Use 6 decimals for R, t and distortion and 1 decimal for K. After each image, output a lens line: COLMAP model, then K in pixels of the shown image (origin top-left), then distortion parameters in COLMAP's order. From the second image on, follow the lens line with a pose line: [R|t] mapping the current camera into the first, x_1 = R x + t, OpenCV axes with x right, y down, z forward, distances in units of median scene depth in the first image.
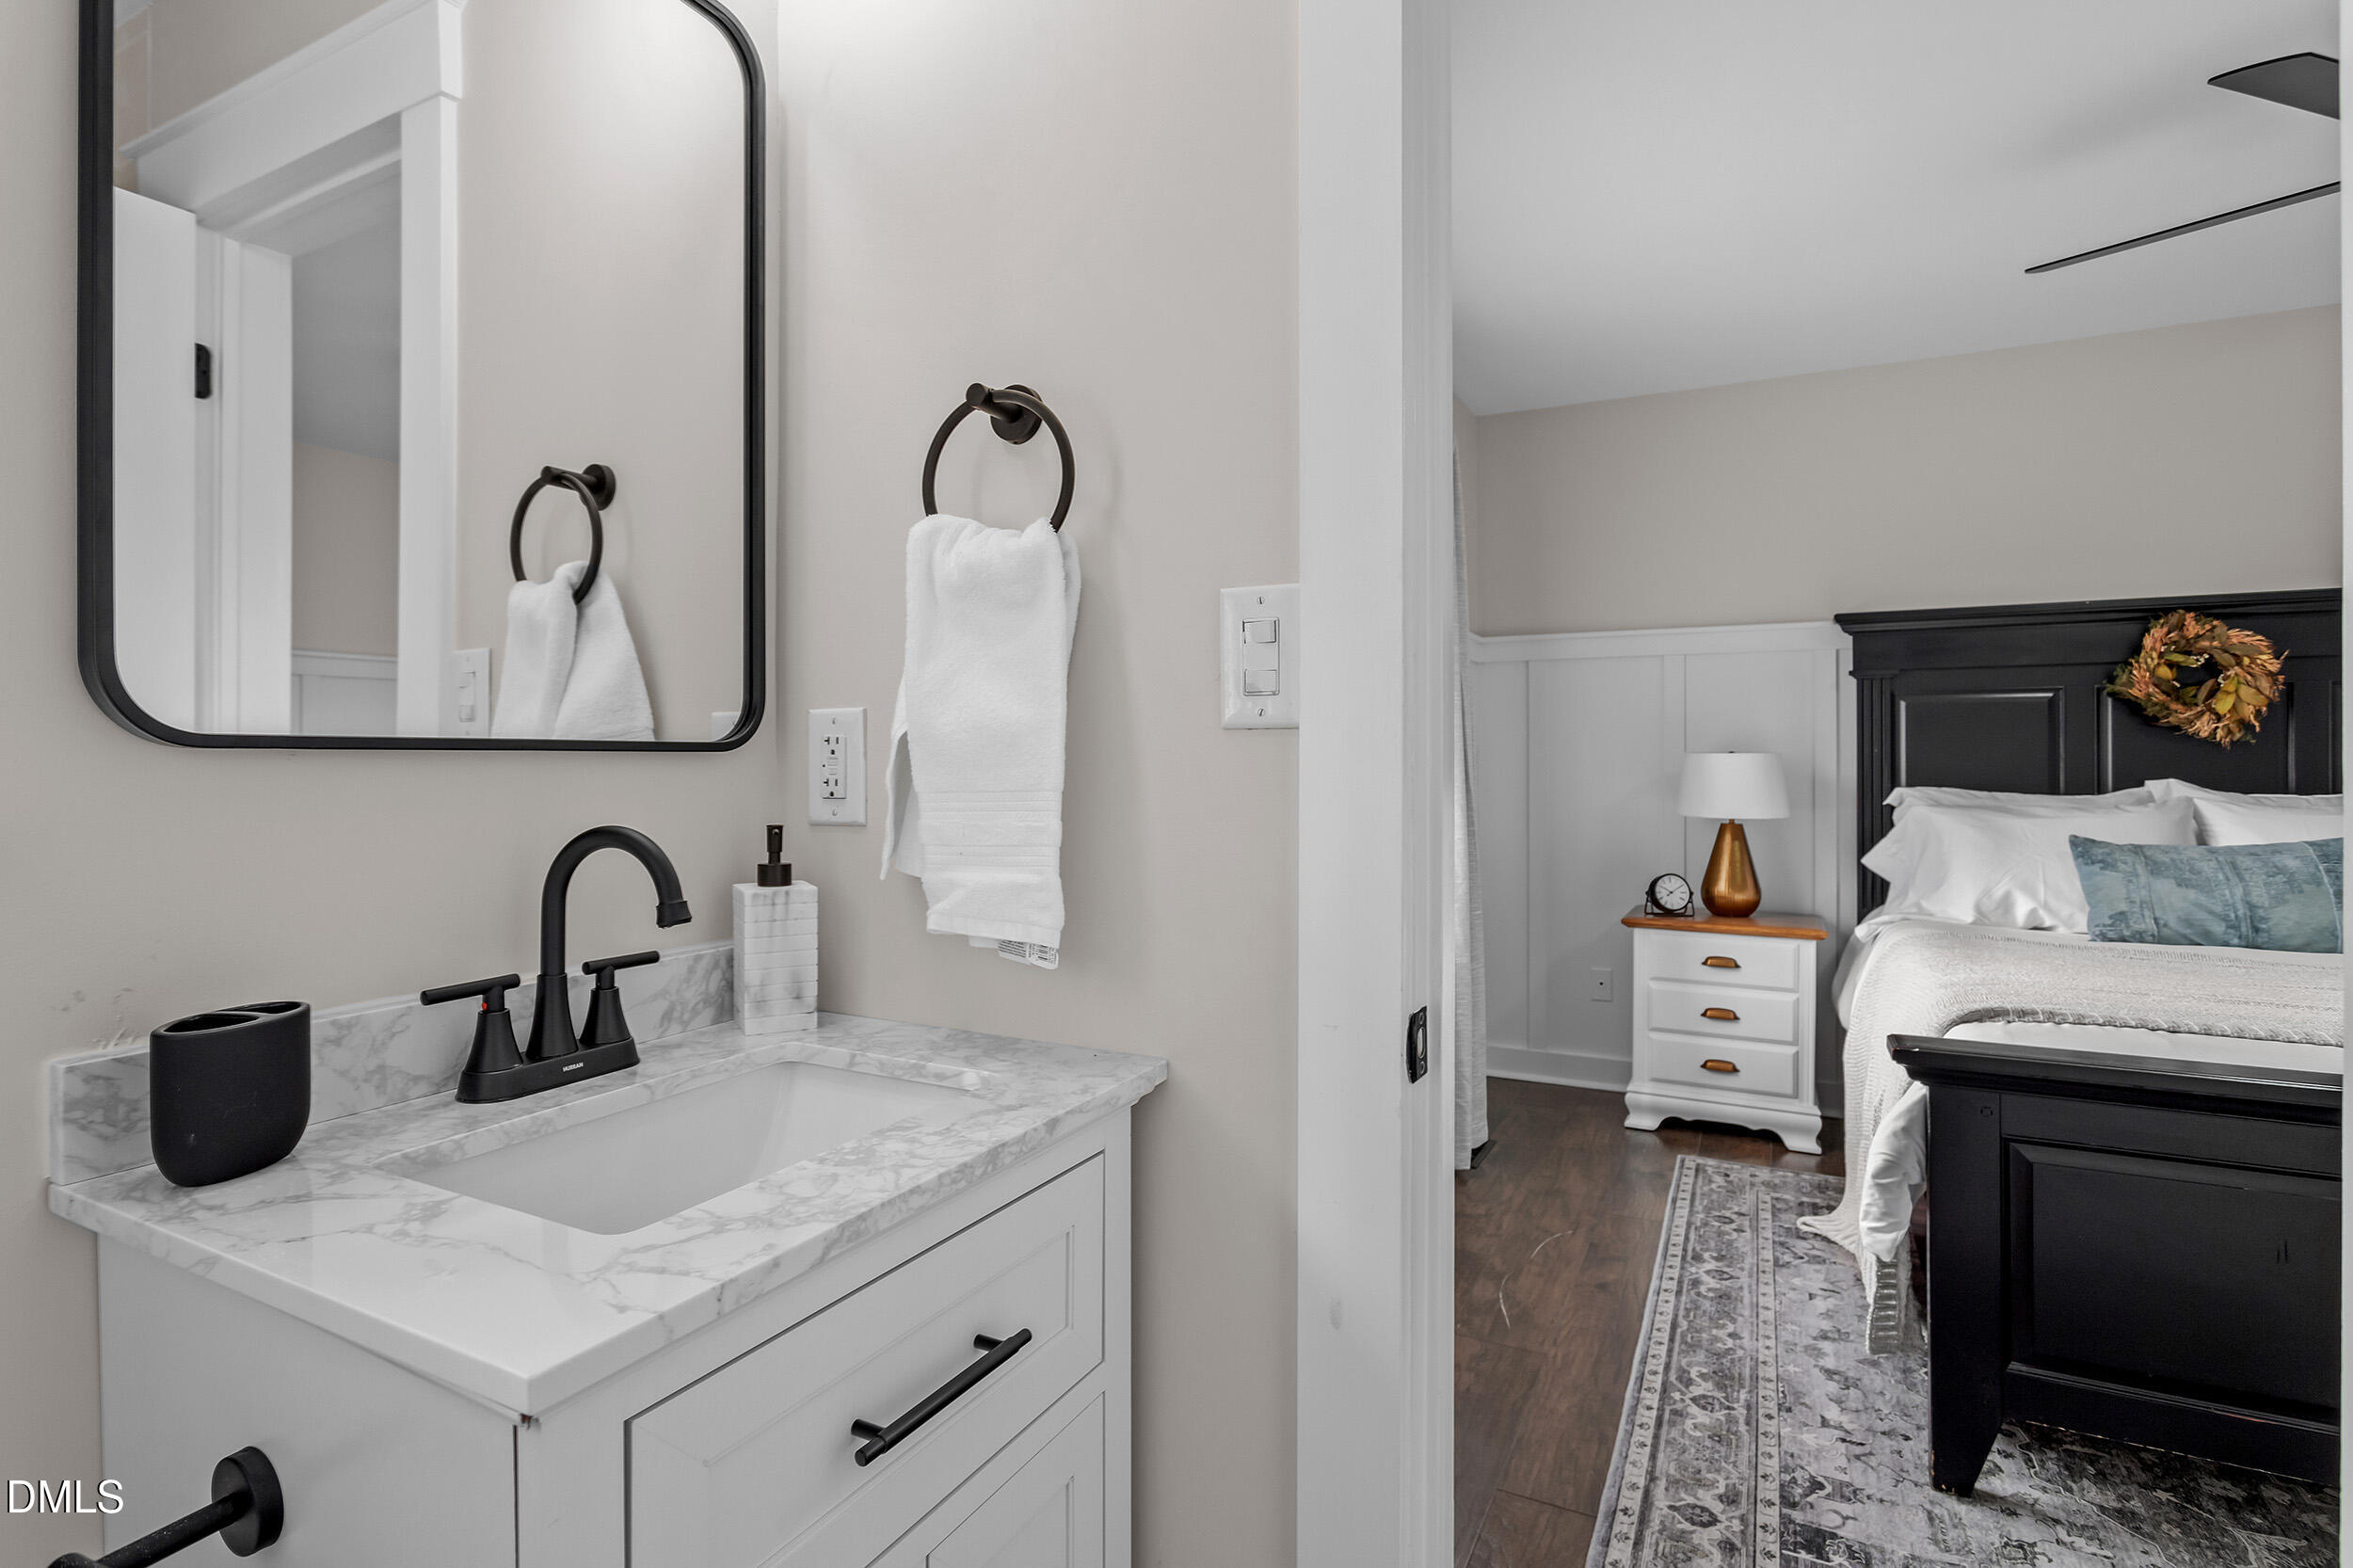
lens RADIAL K [[1179.4, 0, 1166.1], [0, 1179.4, 774.8], [0, 0, 1]] dist [0.001616, 0.000701]
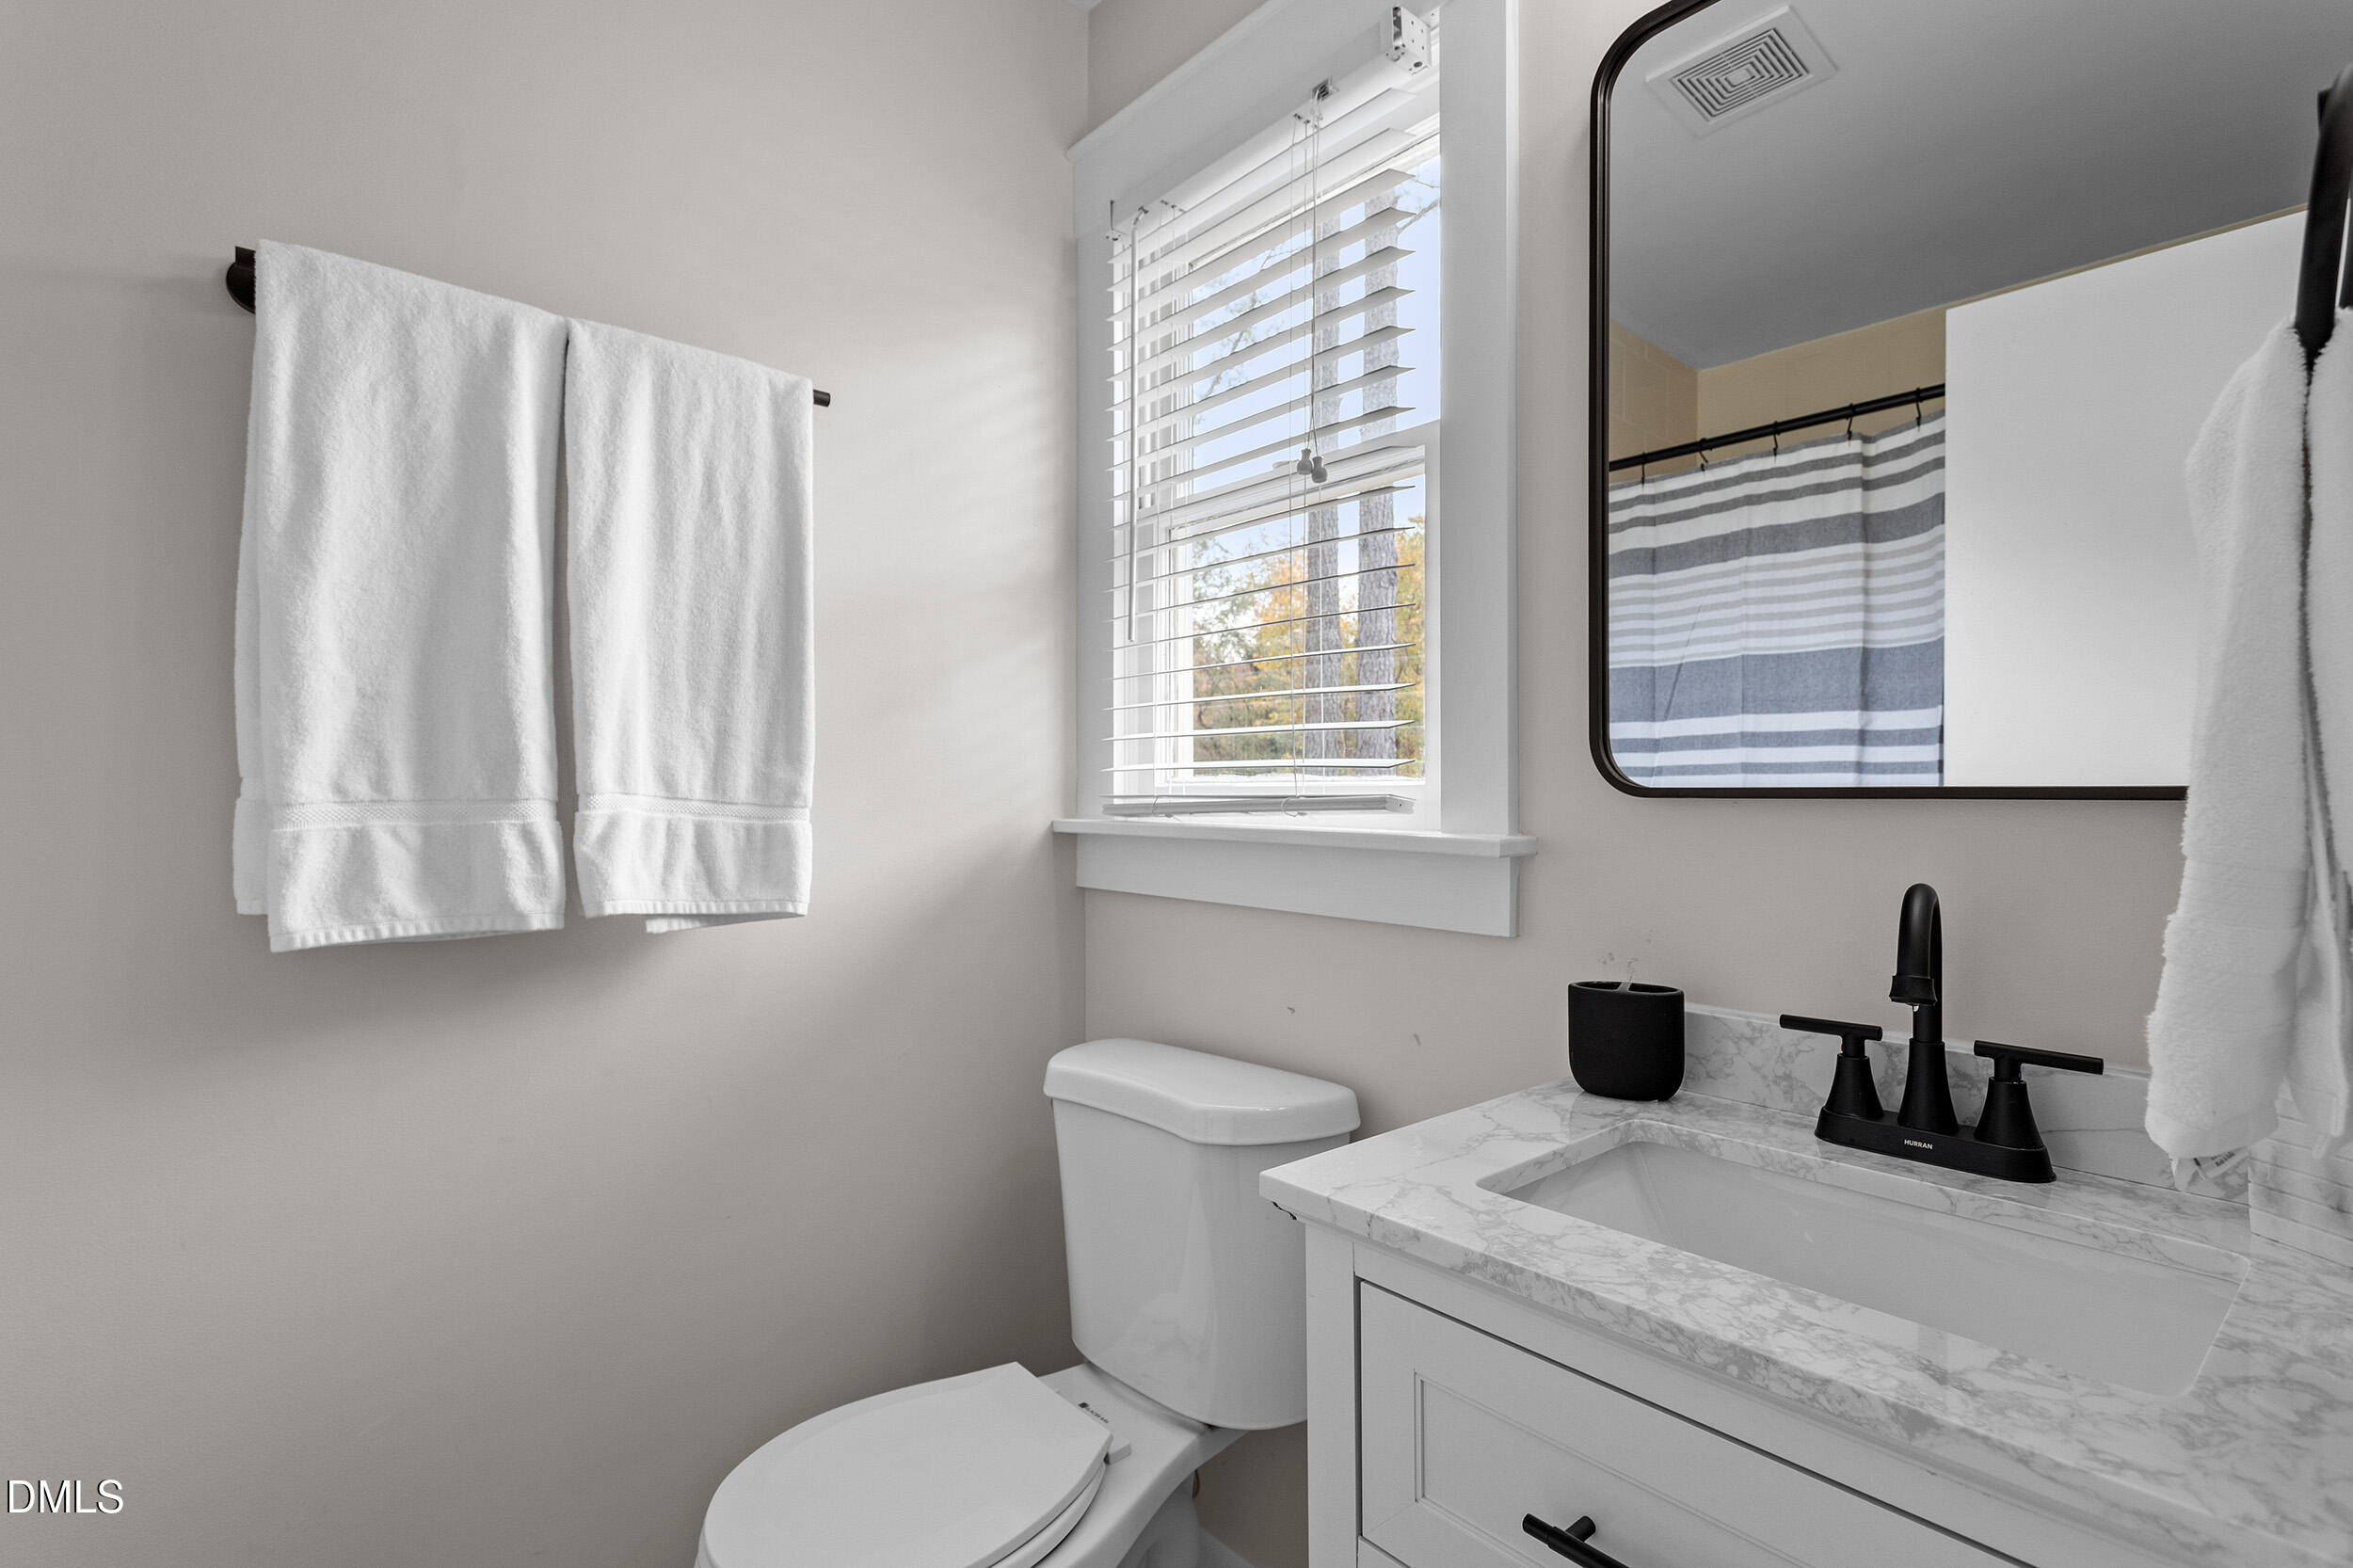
lens RADIAL K [[1135.5, 0, 1176.3], [0, 1135.5, 797.9], [0, 0, 1]] dist [0.000912, -0.000420]
pose [[-0.377590, -0.003141, -0.925967, 0.582334], [-0.018371, 0.999823, 0.004100, -0.016252], [0.925791, 0.018560, -0.377581, 0.863179]]
